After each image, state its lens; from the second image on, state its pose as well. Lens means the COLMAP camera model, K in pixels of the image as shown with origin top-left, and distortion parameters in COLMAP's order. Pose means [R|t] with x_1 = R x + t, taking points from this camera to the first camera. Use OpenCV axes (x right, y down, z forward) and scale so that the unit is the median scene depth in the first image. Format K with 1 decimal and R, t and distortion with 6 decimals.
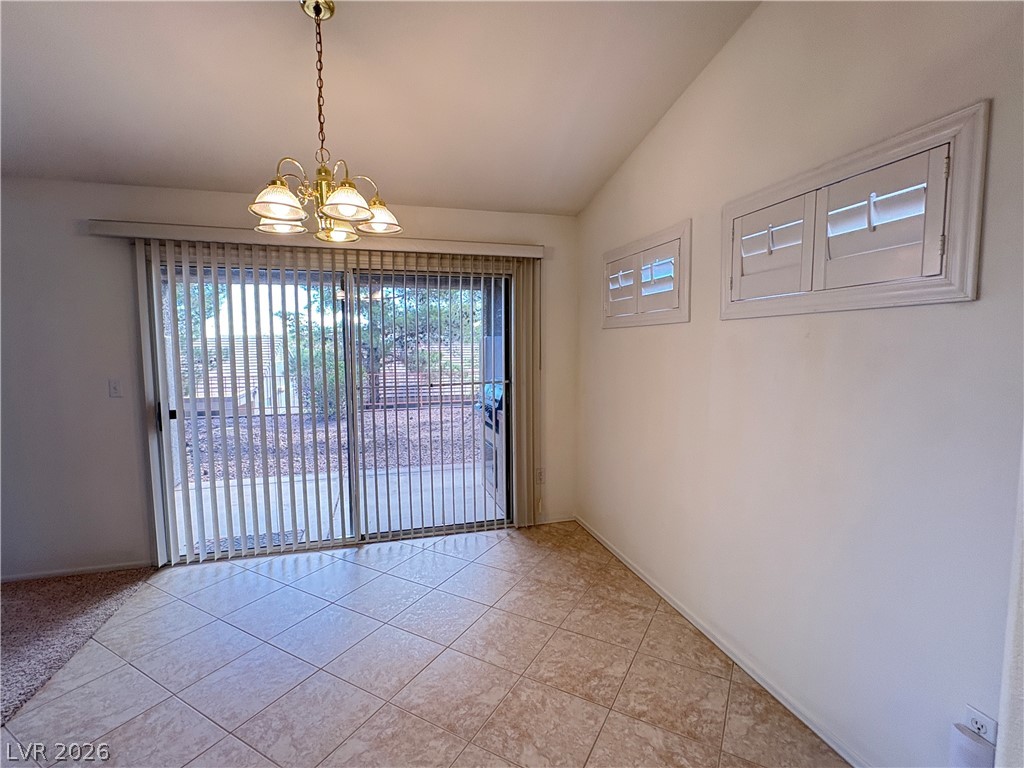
lens RADIAL K [[471.3, 0, 512.0], [0, 471.3, 384.0], [0, 0, 1]] dist [-0.001145, 0.001033]
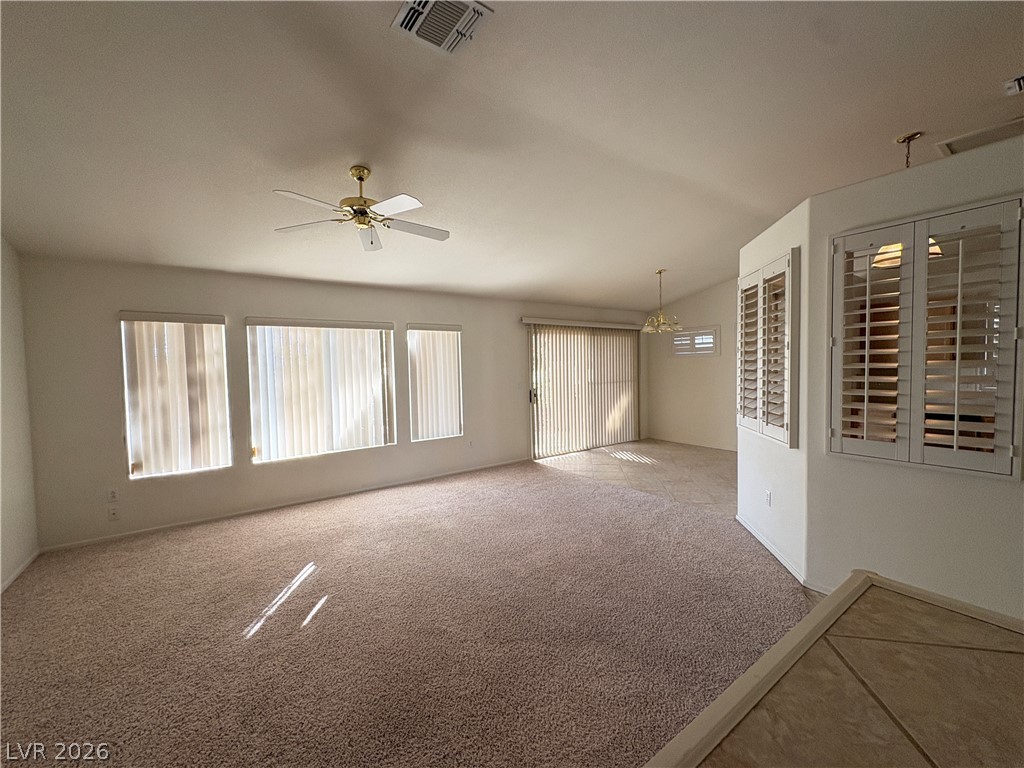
lens RADIAL K [[413.9, 0, 512.0], [0, 413.9, 384.0], [0, 0, 1]] dist [0.000732, -0.000023]
pose [[0.939932, -0.030746, 0.339974, -1.639859], [0.044816, 0.998430, -0.033611, 0.076120], [-0.338407, 0.046829, 0.939834, -1.004019]]
